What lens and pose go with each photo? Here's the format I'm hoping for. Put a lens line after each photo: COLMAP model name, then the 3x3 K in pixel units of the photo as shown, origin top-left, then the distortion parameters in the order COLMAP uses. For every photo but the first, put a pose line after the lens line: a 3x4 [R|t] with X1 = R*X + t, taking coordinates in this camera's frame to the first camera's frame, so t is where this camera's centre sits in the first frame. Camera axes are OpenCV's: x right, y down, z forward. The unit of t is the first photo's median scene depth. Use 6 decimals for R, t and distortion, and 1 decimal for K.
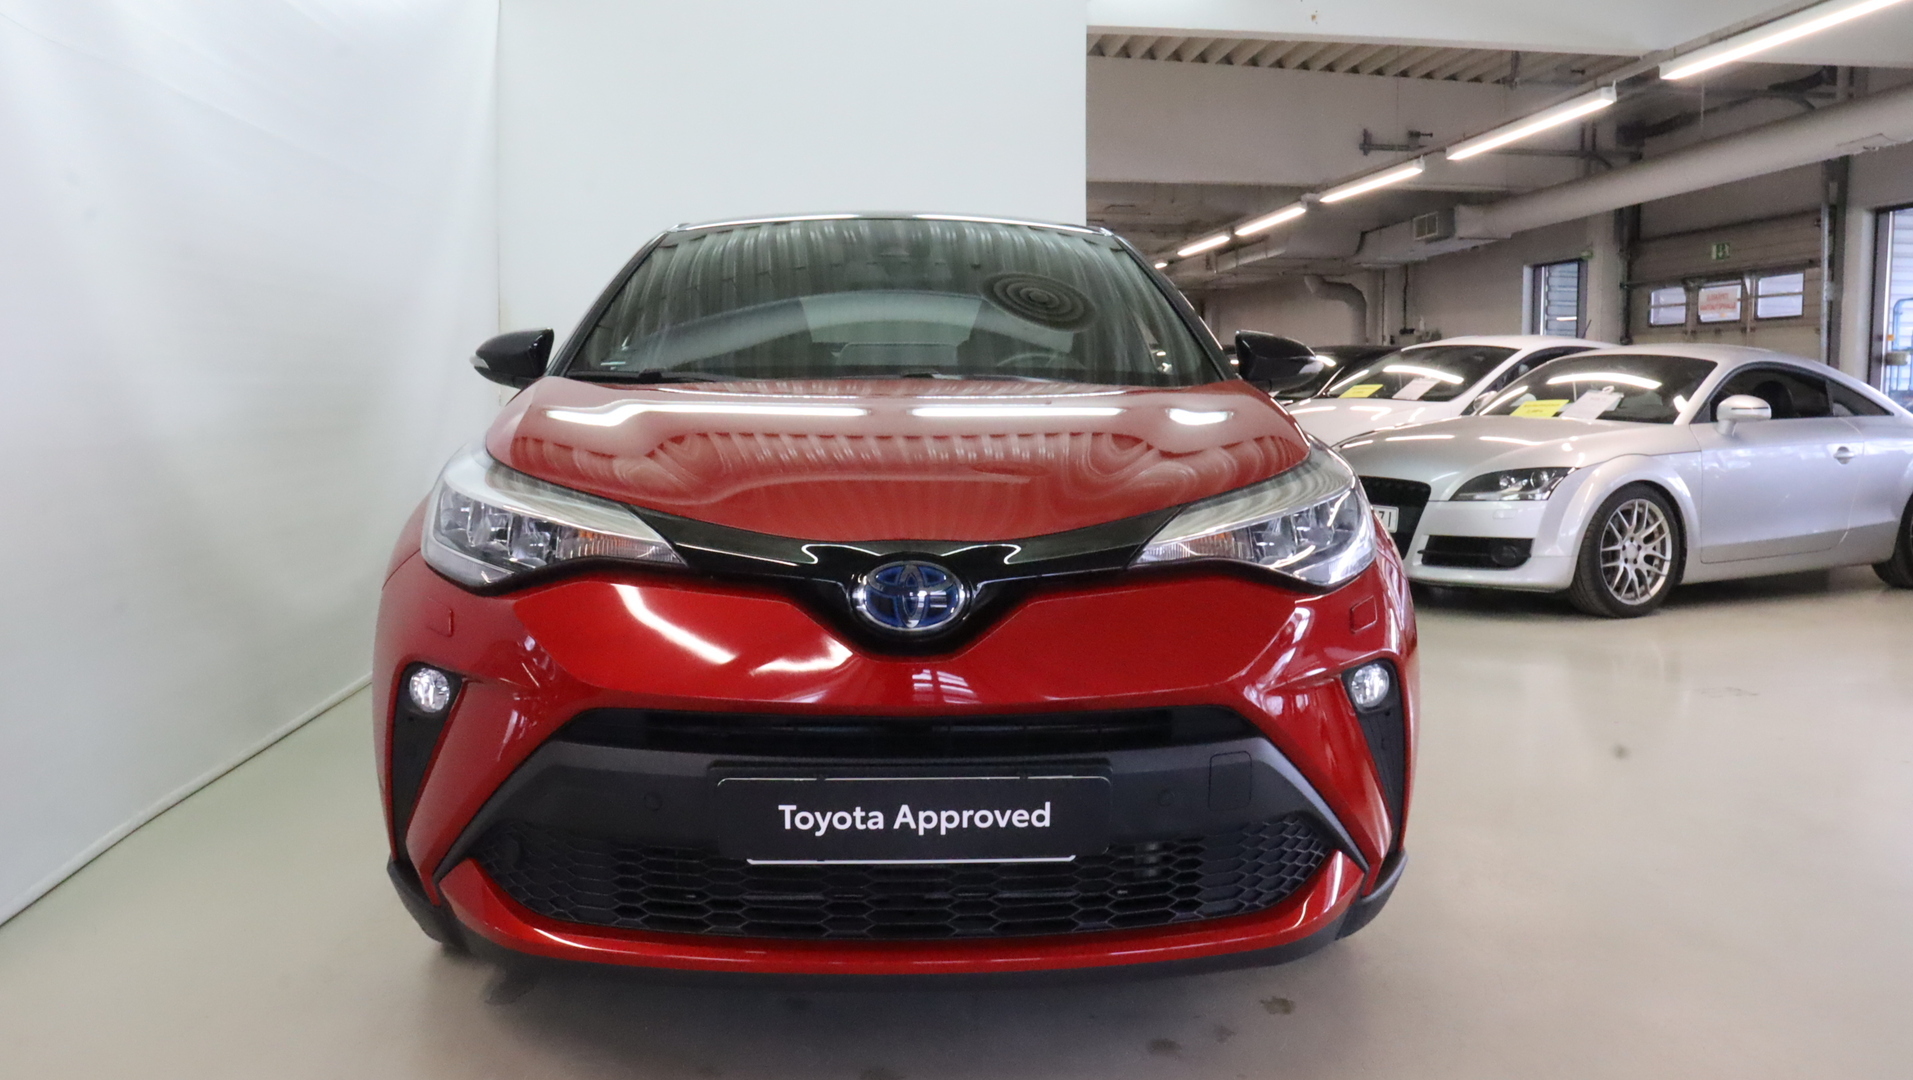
lens RADIAL K [[1560.9, 0, 948.3], [0, 1560.9, 531.4], [0, 0, 1]] dist [-0.144899, 0.110154]
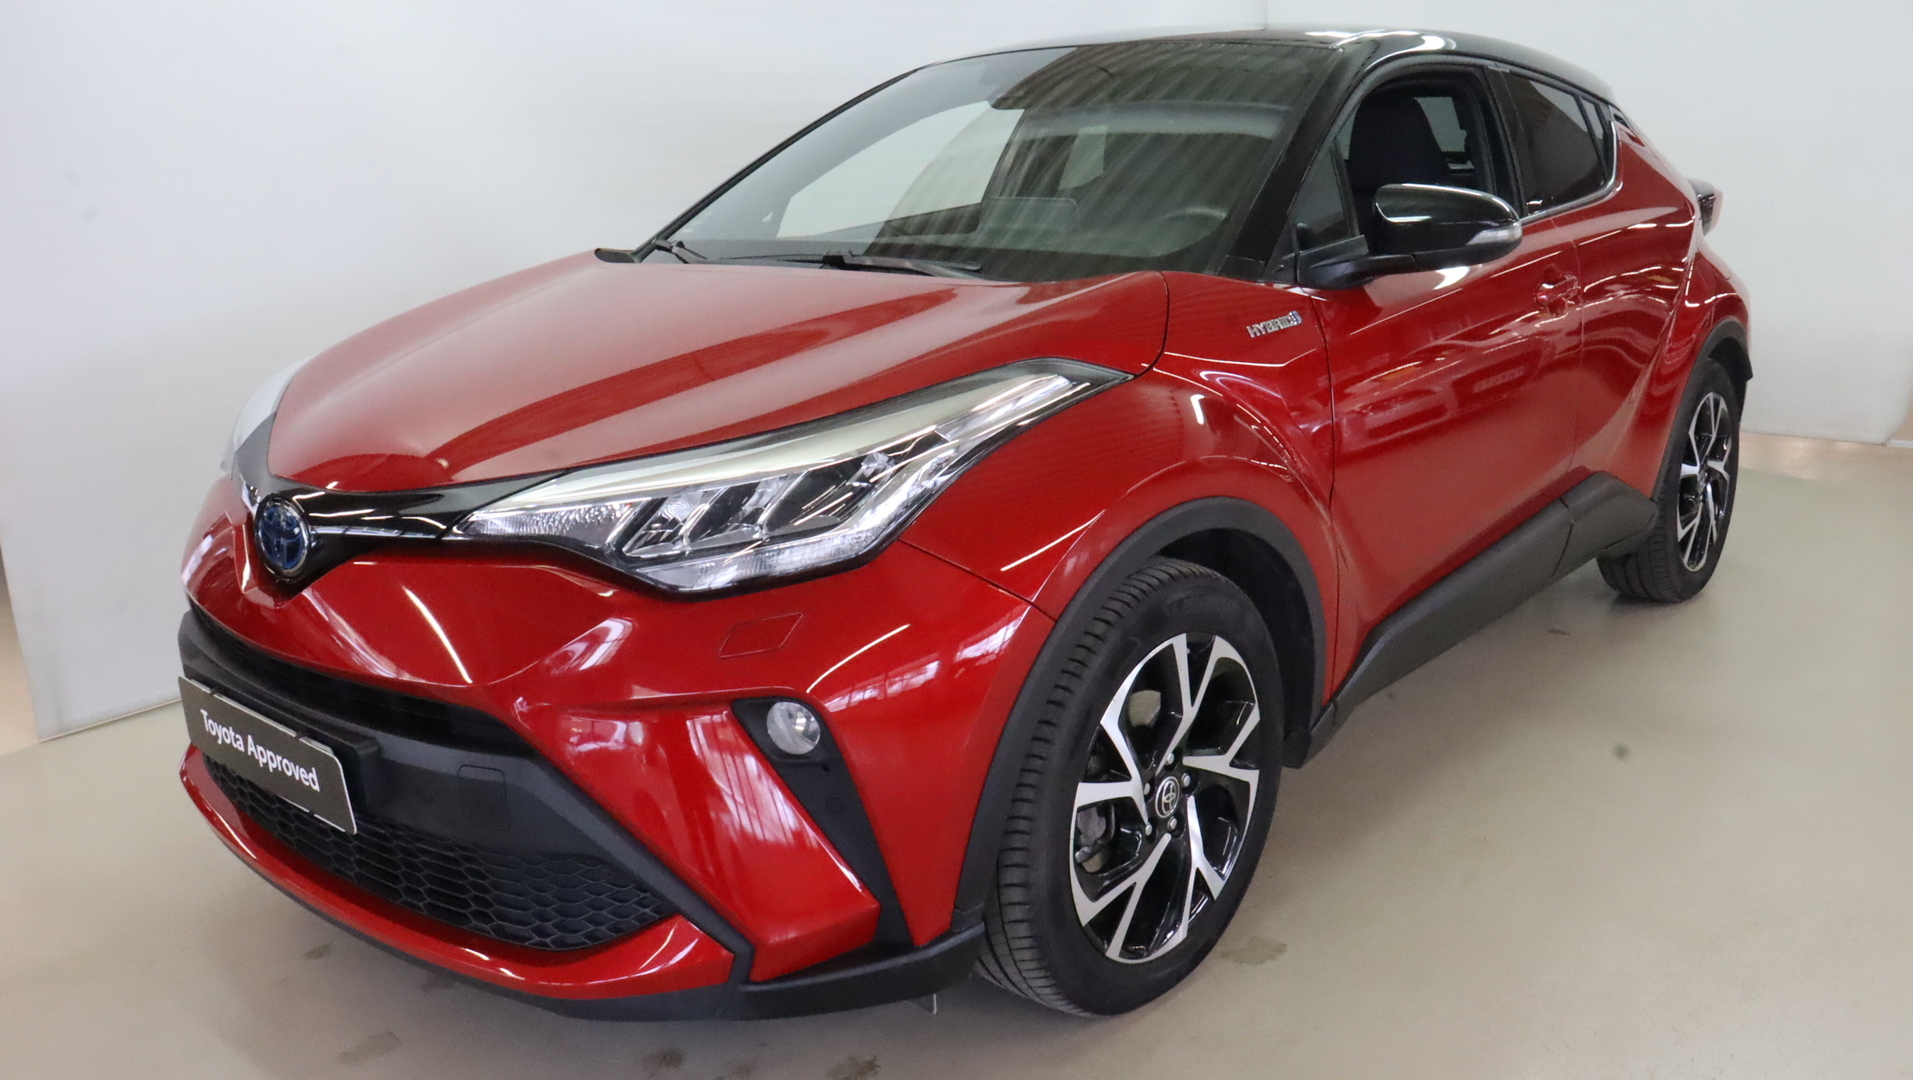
lens RADIAL K [[1560.9, 0, 951.2], [0, 1560.9, 540.4], [0, 0, 1]] dist [-0.144899, 0.110154]
pose [[0.717624, 0.150833, -0.679900, 0.915005], [-0.039719, 0.983540, 0.176271, -0.141894], [0.695297, -0.099492, 0.711803, 0.564889]]
